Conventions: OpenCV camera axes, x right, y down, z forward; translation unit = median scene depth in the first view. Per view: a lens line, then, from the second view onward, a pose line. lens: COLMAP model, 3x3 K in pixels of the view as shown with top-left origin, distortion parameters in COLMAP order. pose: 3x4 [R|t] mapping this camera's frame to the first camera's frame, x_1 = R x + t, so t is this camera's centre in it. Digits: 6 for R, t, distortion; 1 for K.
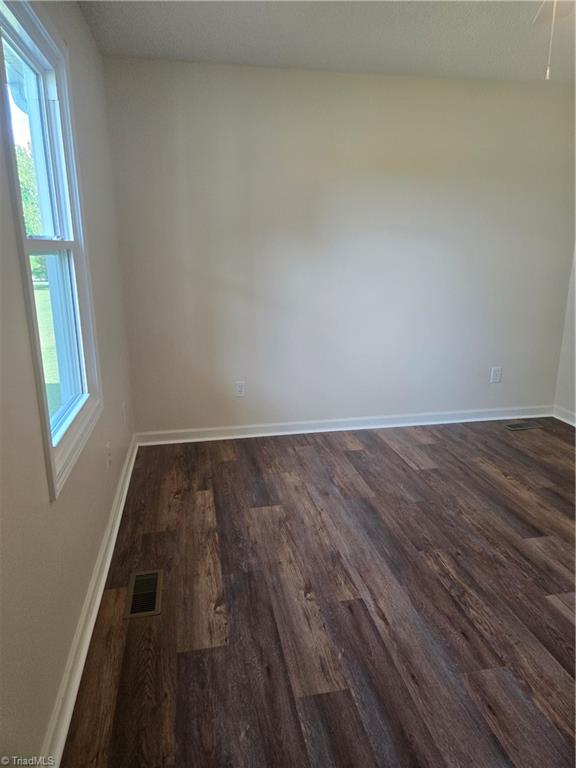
lens RADIAL K [[511.8, 0, 290.6], [0, 511.8, 381.1], [0, 0, 1]] dist [0.077712, -0.064347]
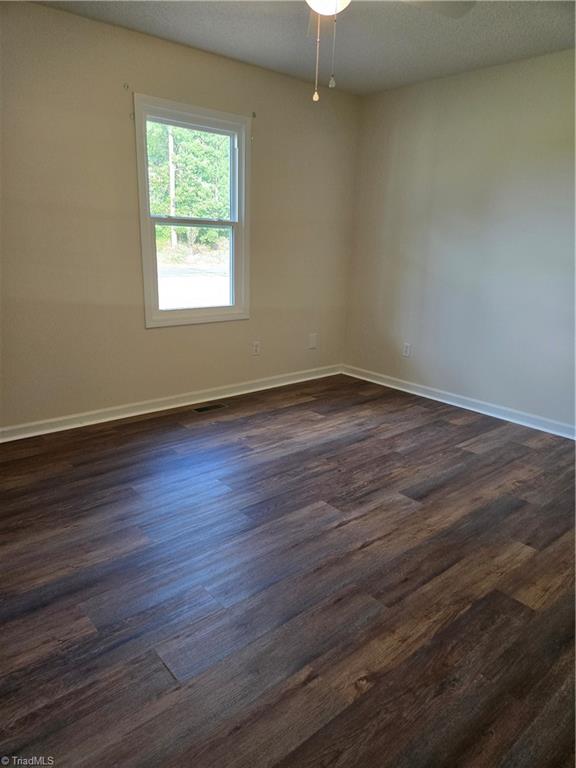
lens RADIAL K [[511.8, 0, 290.6], [0, 511.8, 381.1], [0, 0, 1]] dist [0.077712, -0.064347]
pose [[0.496006, 0.248158, -0.832103, 1.012428], [-0.248642, 0.958755, 0.137717, -0.016987], [0.831959, 0.138587, 0.537251, 0.156352]]
